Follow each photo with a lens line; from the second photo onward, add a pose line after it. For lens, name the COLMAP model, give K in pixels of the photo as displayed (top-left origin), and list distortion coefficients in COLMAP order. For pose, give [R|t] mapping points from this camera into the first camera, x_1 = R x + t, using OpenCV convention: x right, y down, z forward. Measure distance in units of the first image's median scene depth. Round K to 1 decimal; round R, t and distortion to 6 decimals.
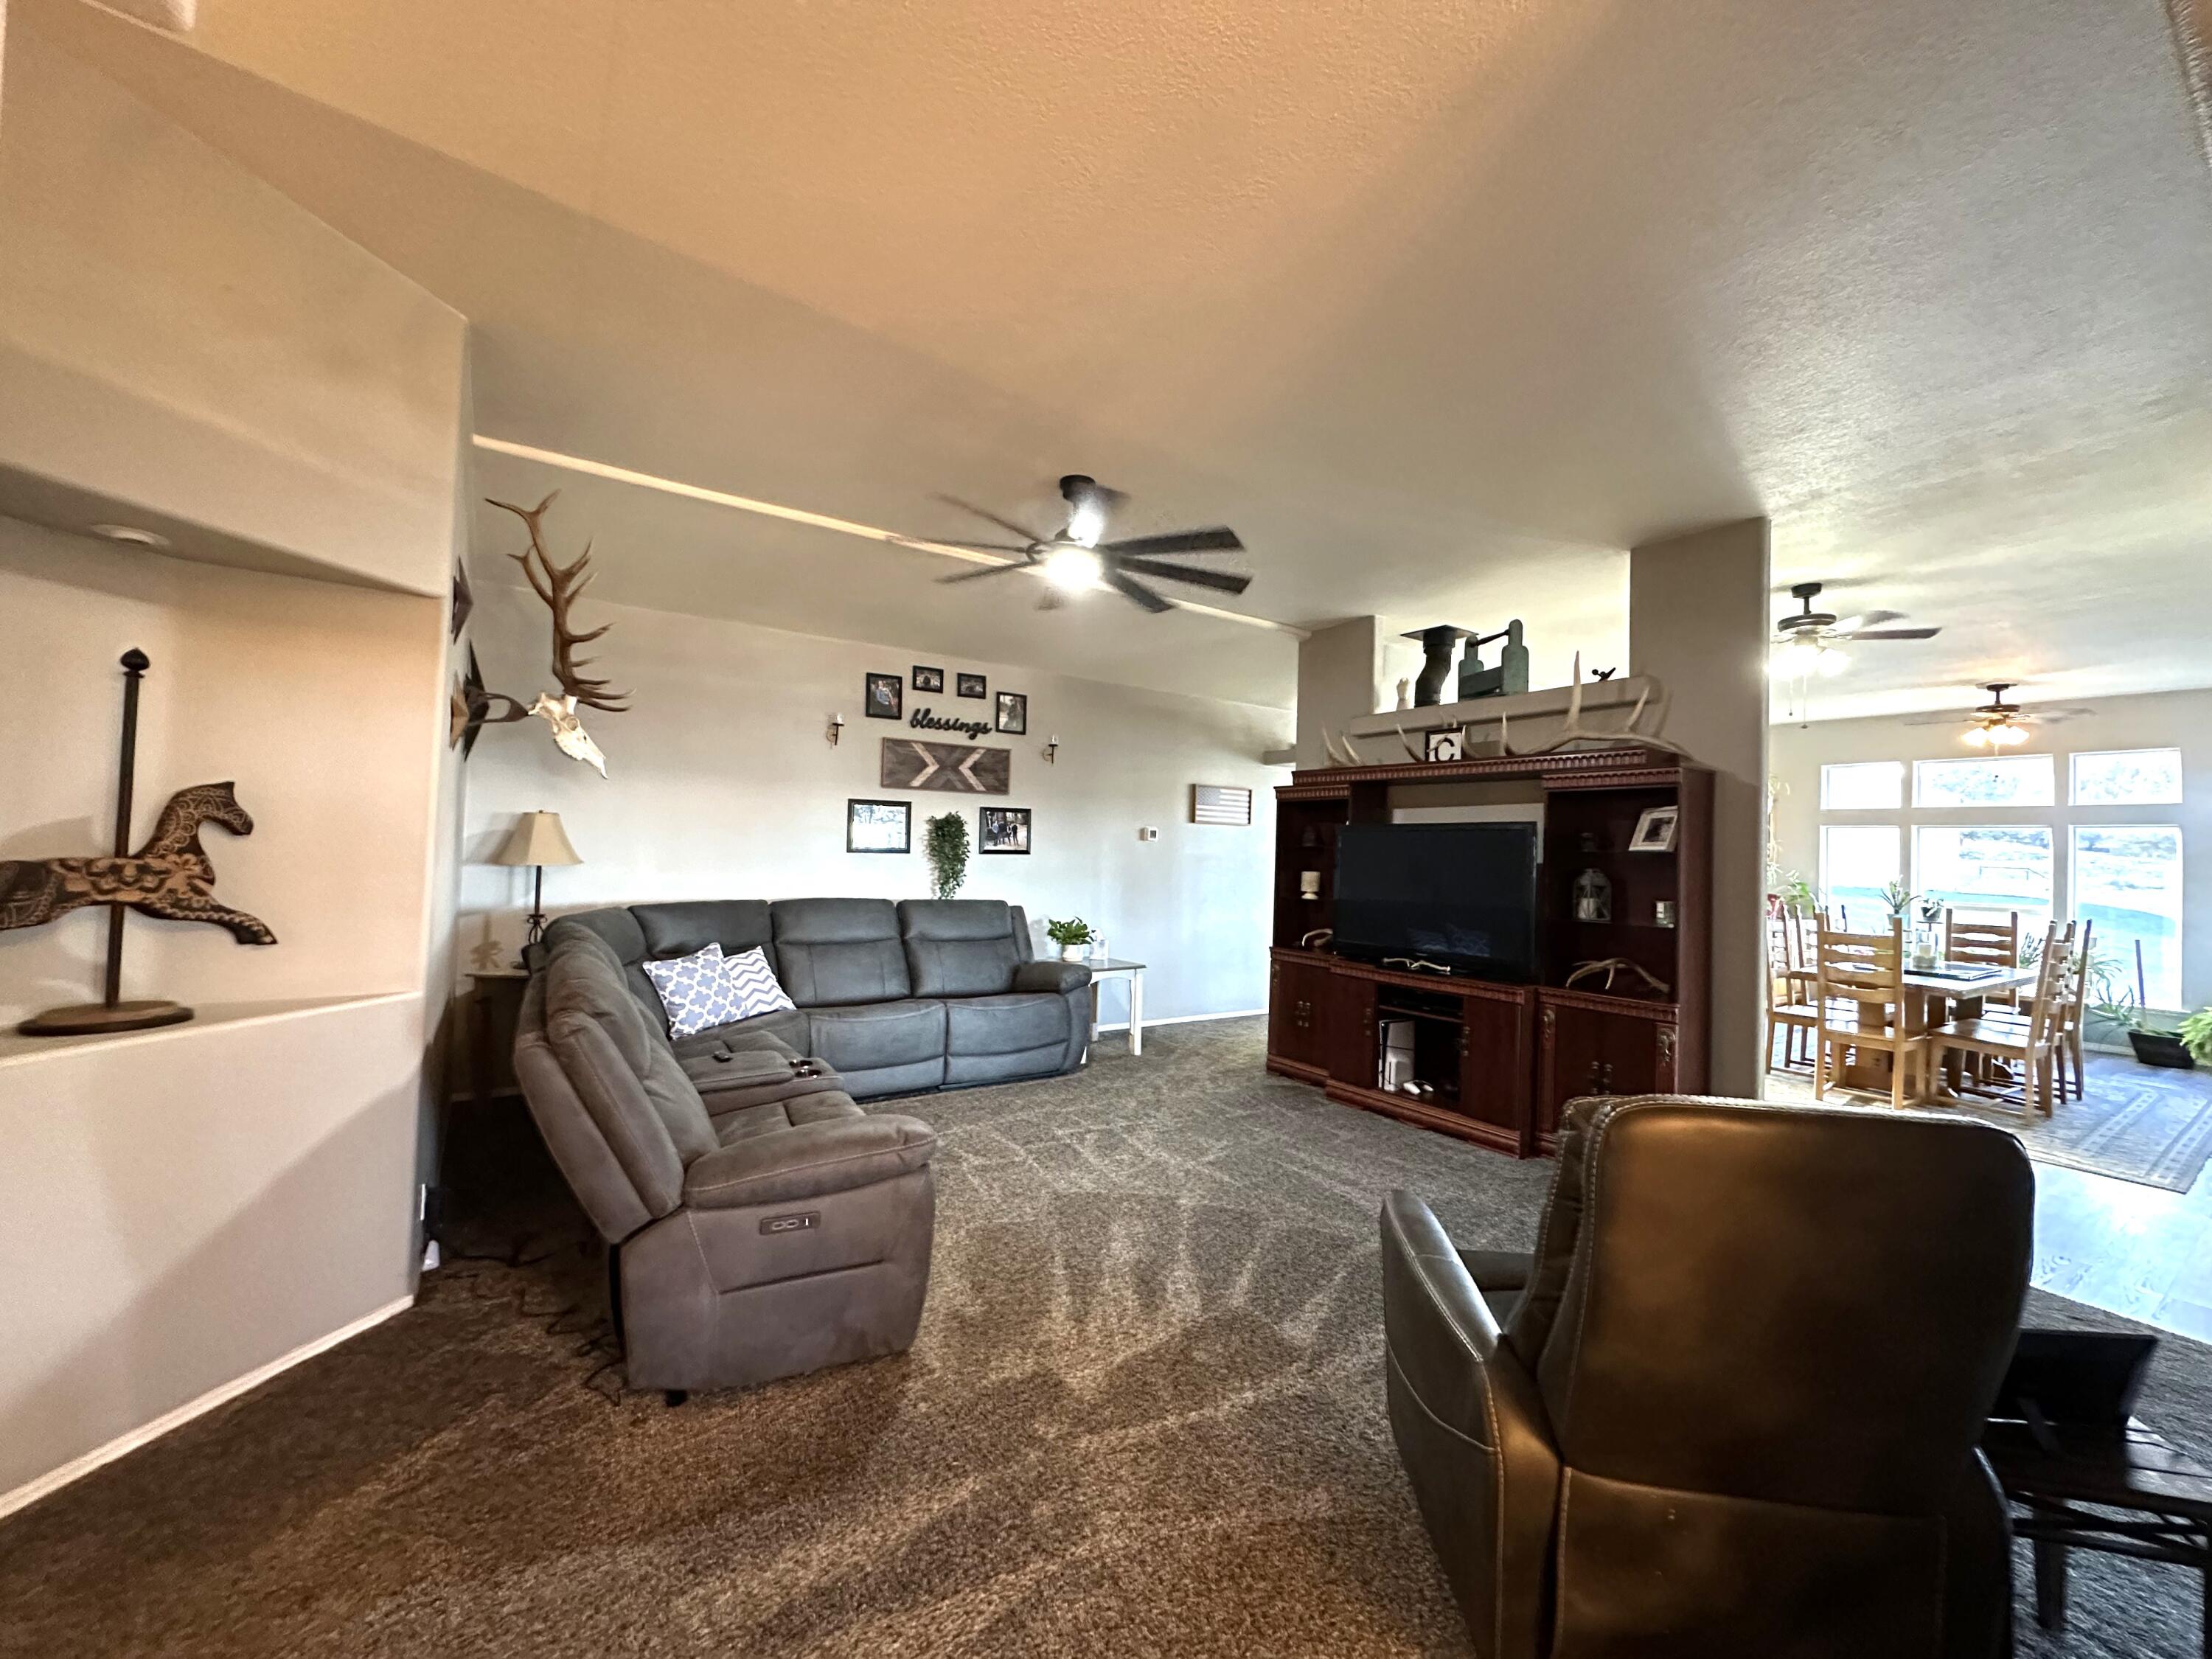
lens RADIAL K [[875.2, 0, 1106.0], [0, 875.2, 829.5], [0, 0, 1]] dist [0.000486, -0.000735]
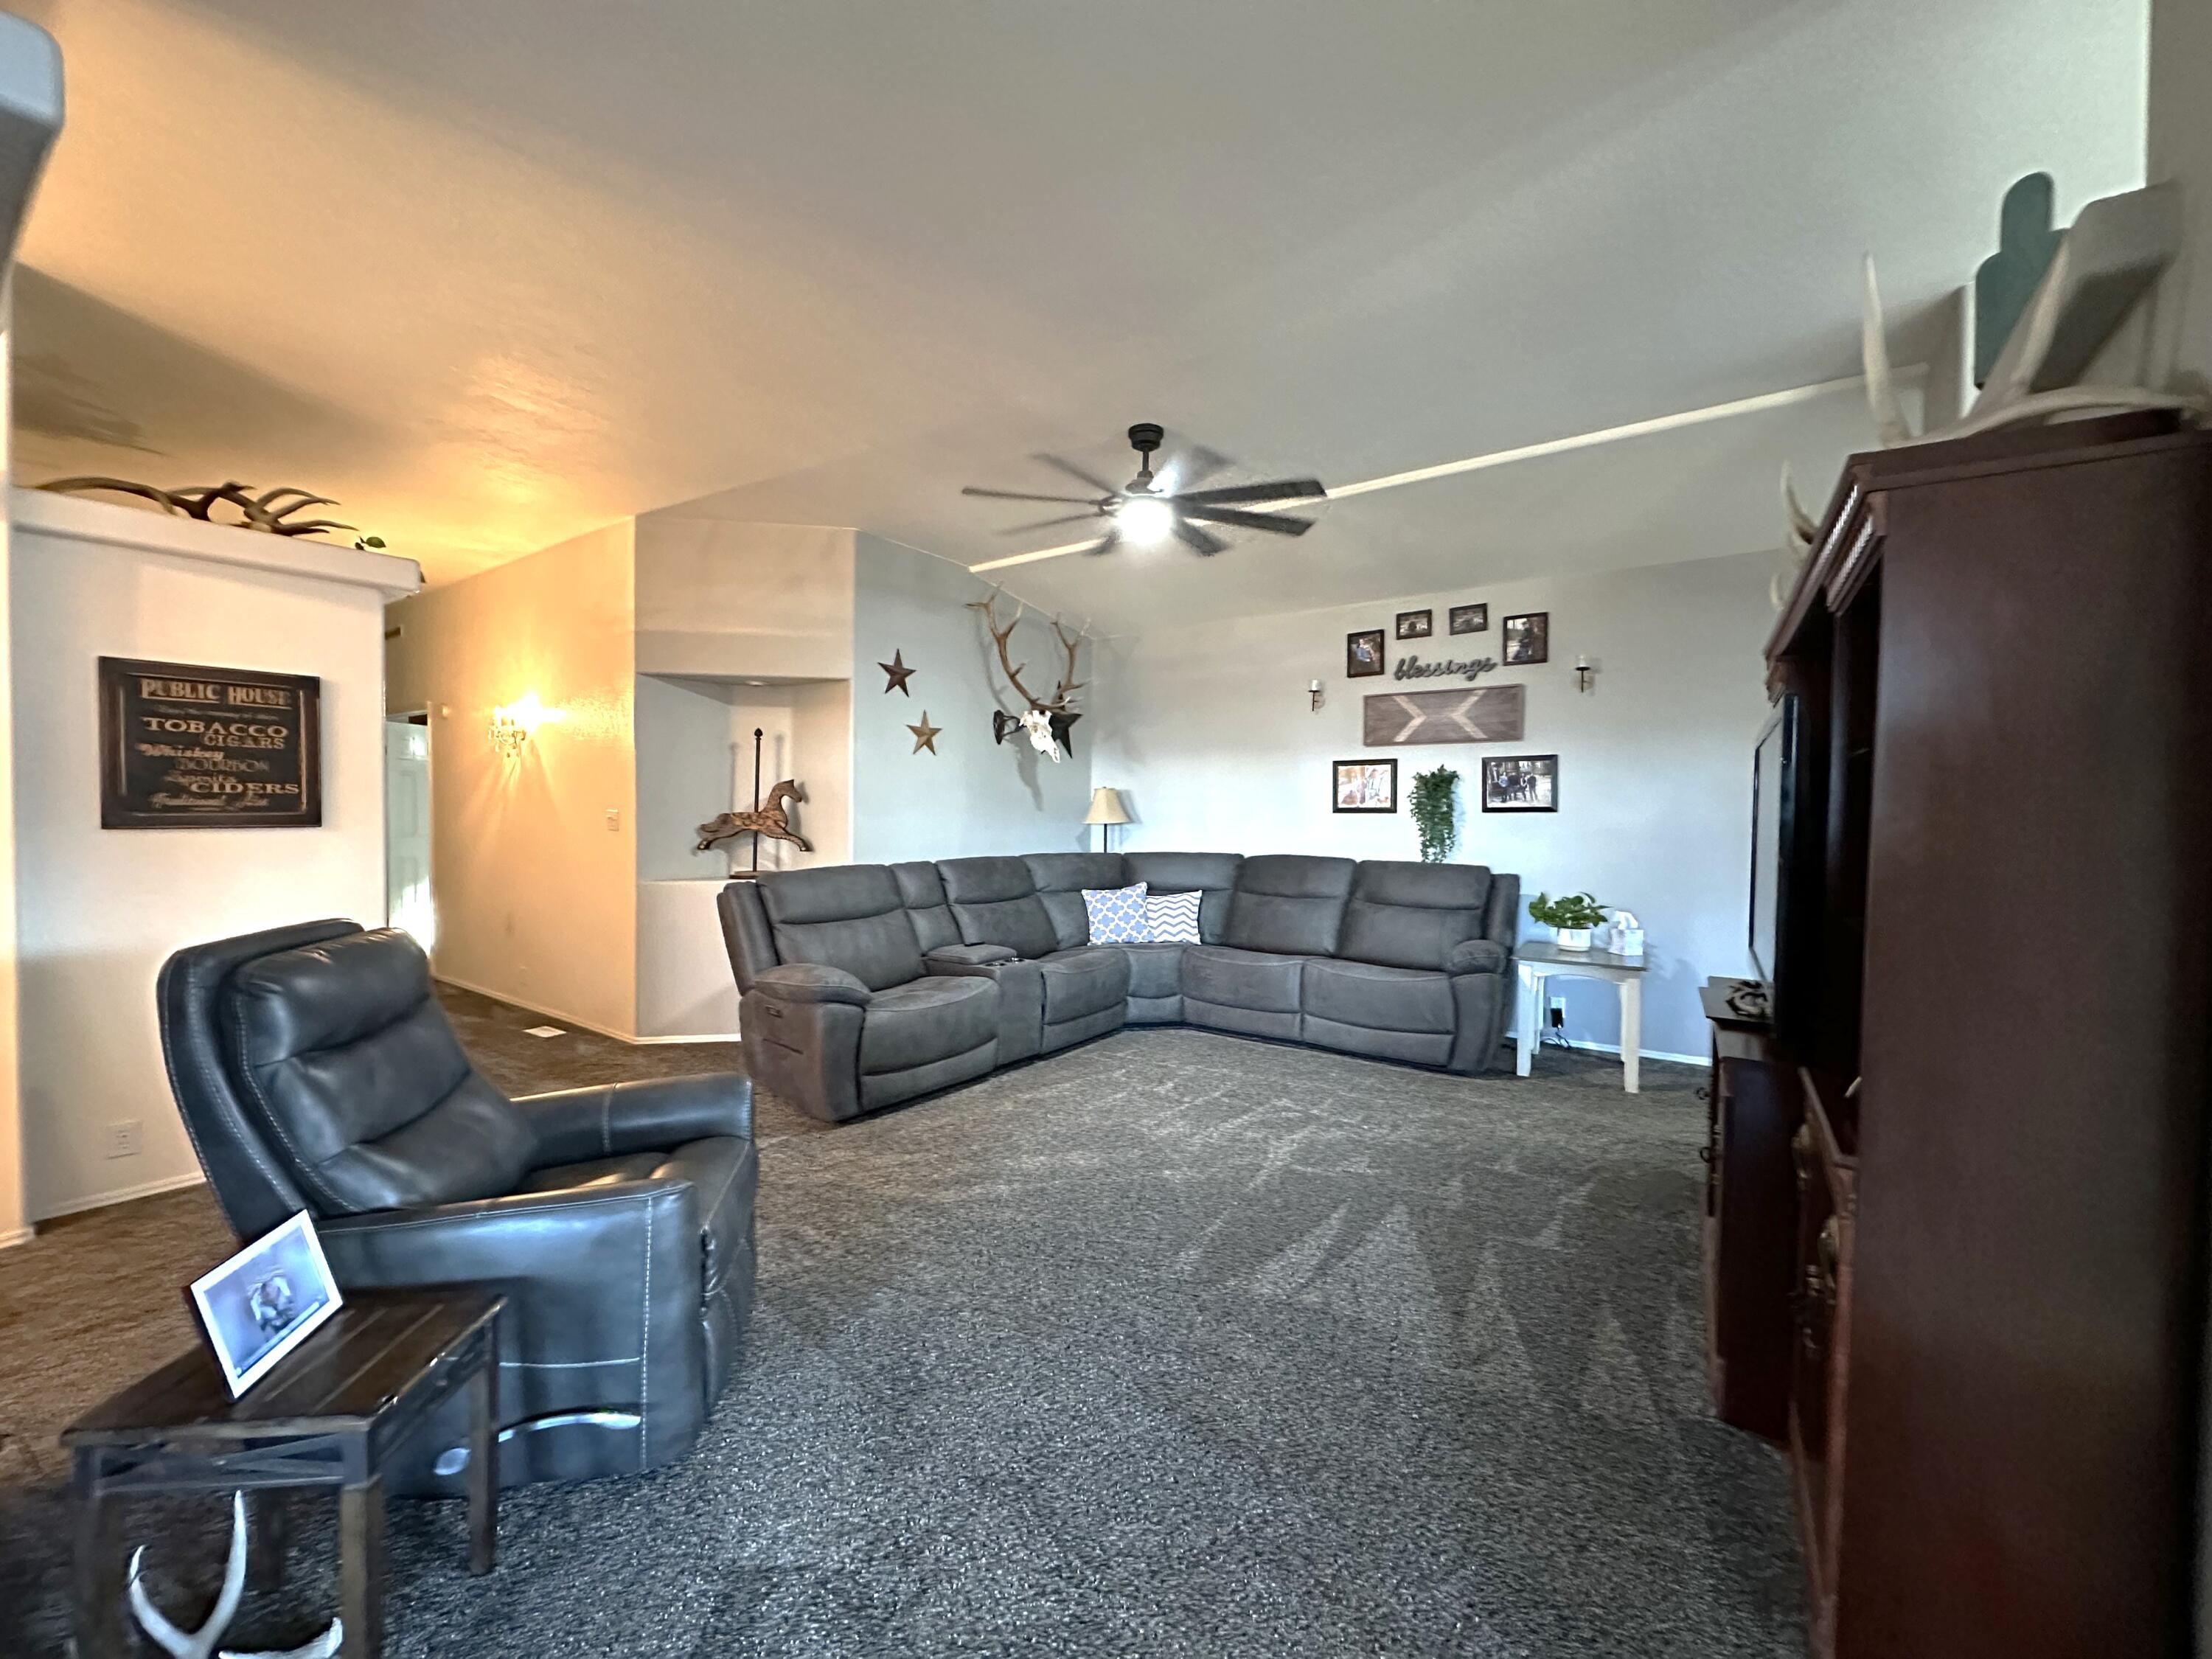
lens RADIAL K [[875.2, 0, 1106.0], [0, 875.2, 829.5], [0, 0, 1]] dist [0.000486, -0.000735]
pose [[0.352246, -0.005571, -0.935891, 0.568037], [0.024143, 0.999704, 0.003135, 0.035536], [0.935596, -0.023699, 0.352276, 0.378136]]
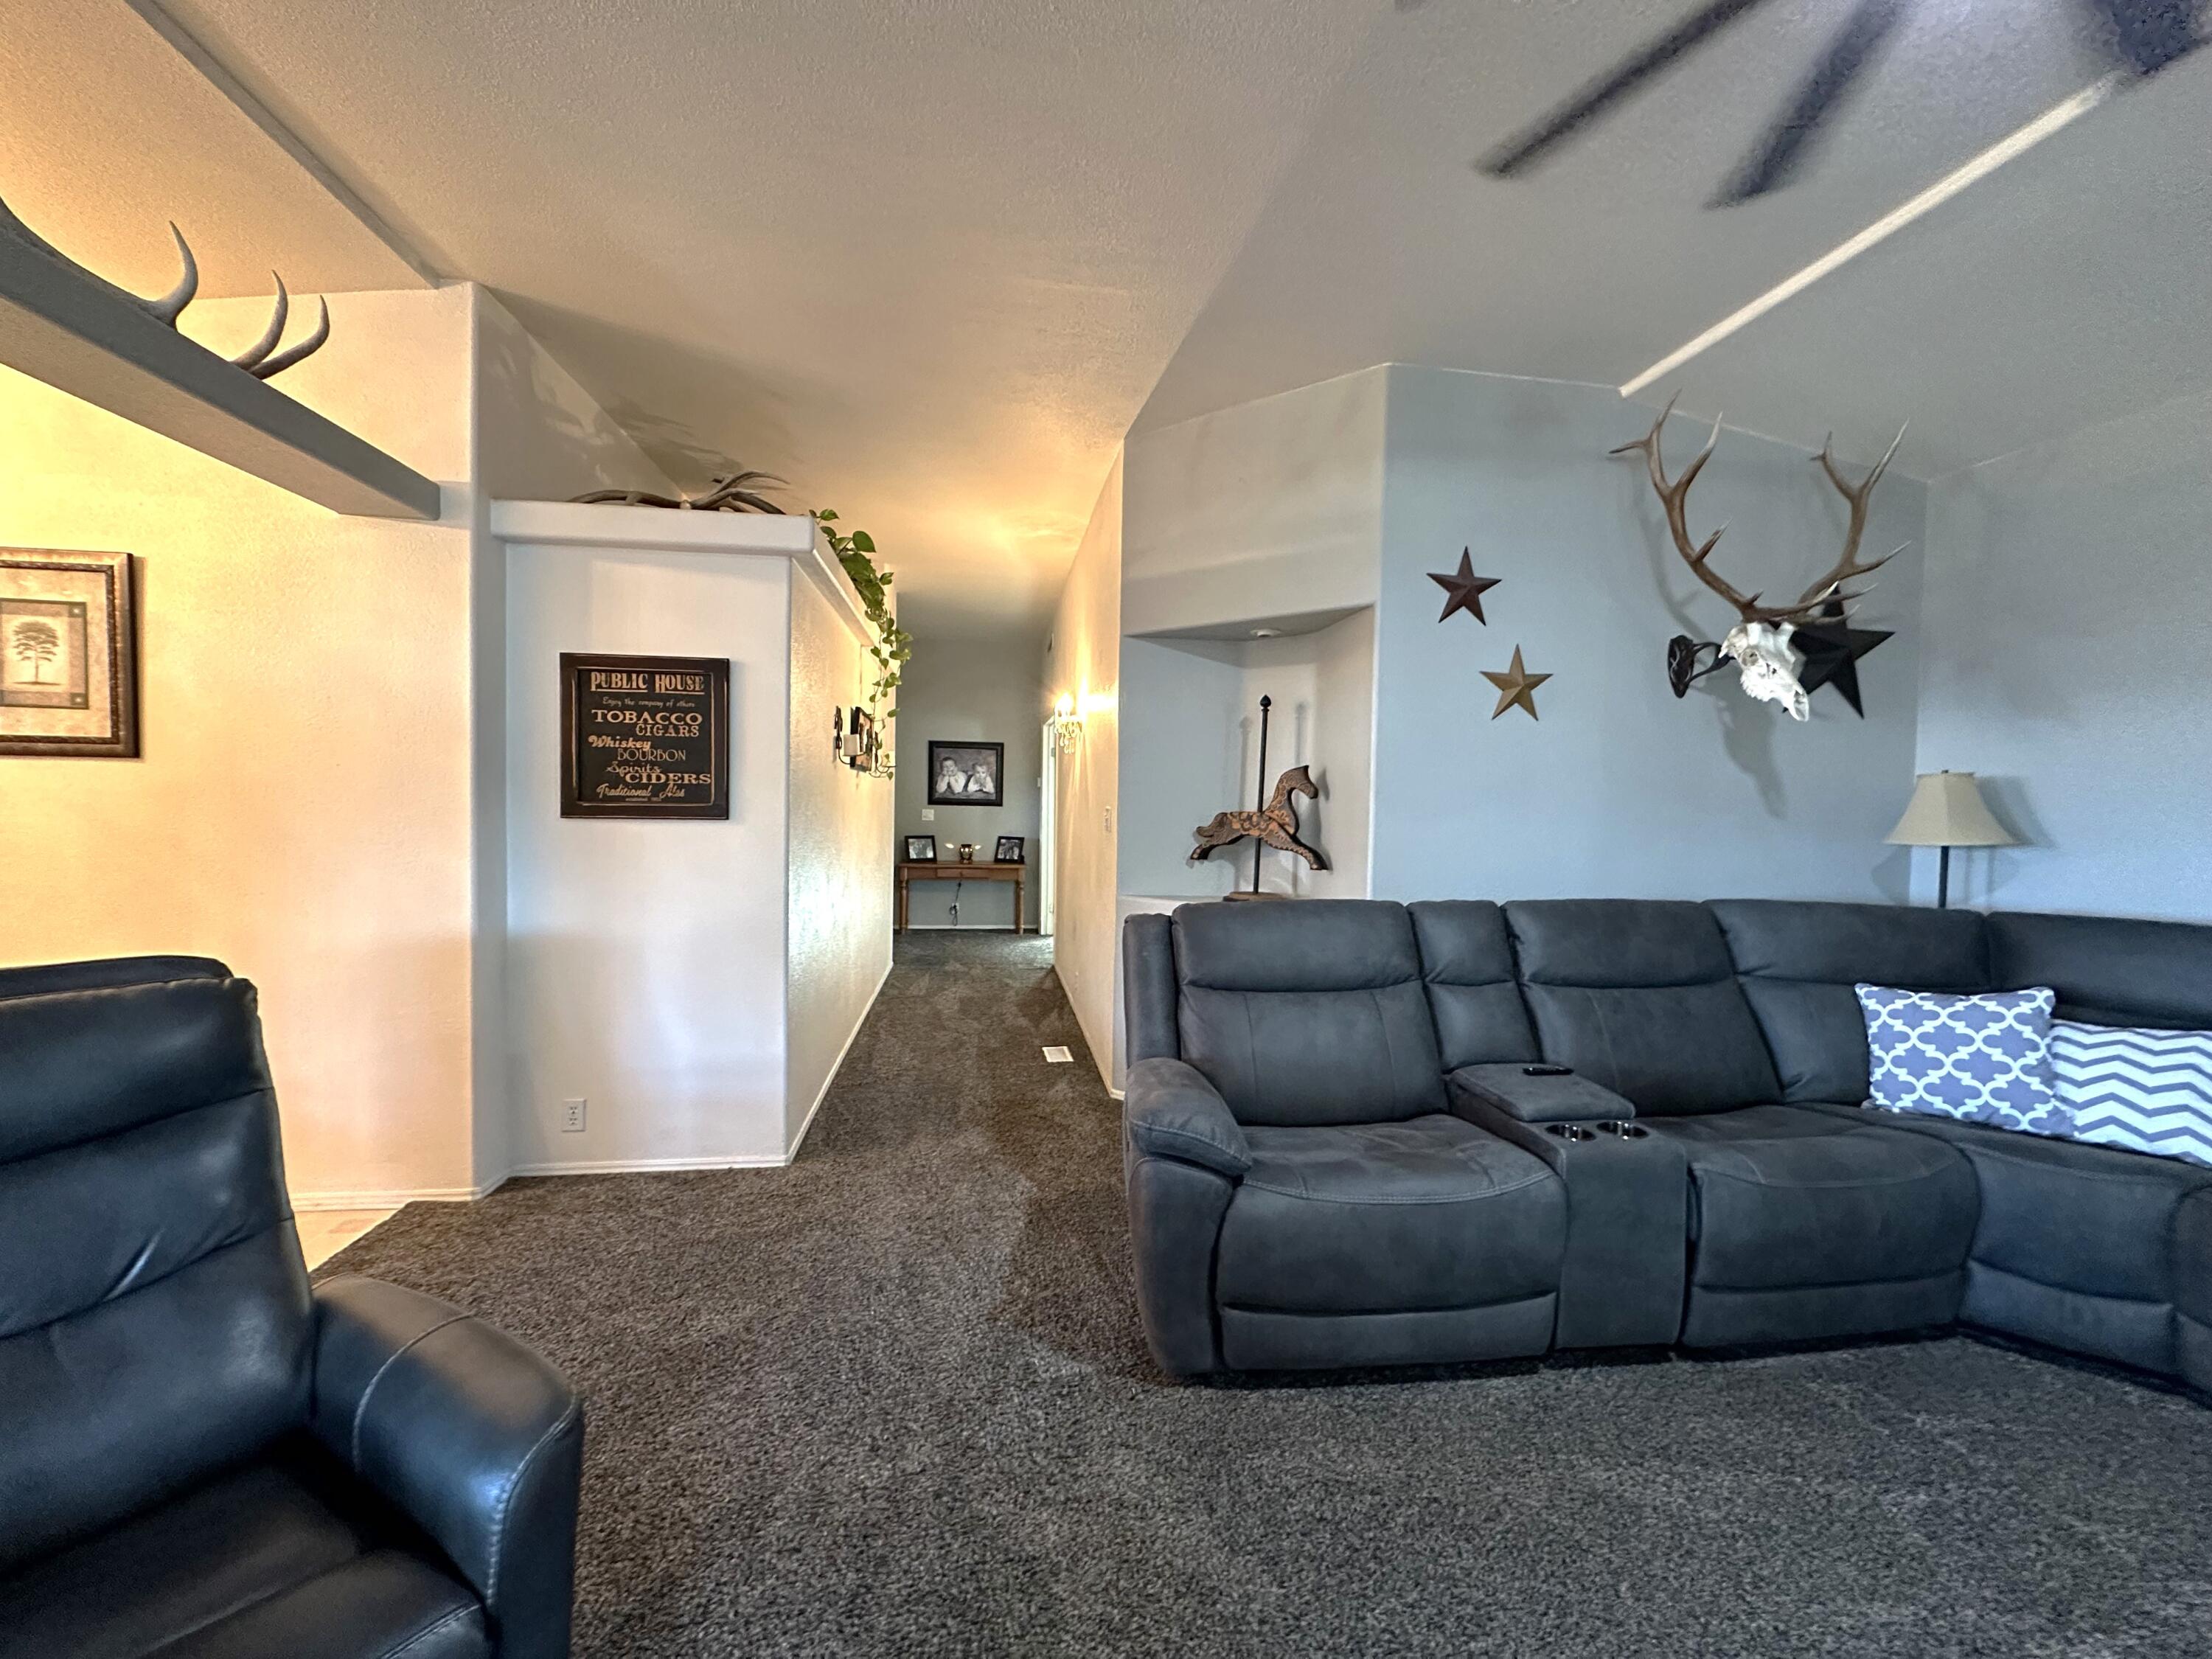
lens RADIAL K [[877.7, 0, 1106.0], [0, 877.7, 829.5], [0, 0, 1]] dist [-0.001607, -0.000052]
pose [[-0.430963, -0.009612, -0.902318, 0.235101], [-0.010410, 0.999930, -0.005679, 0.029751], [0.902309, 0.006946, -0.431033, 0.537637]]
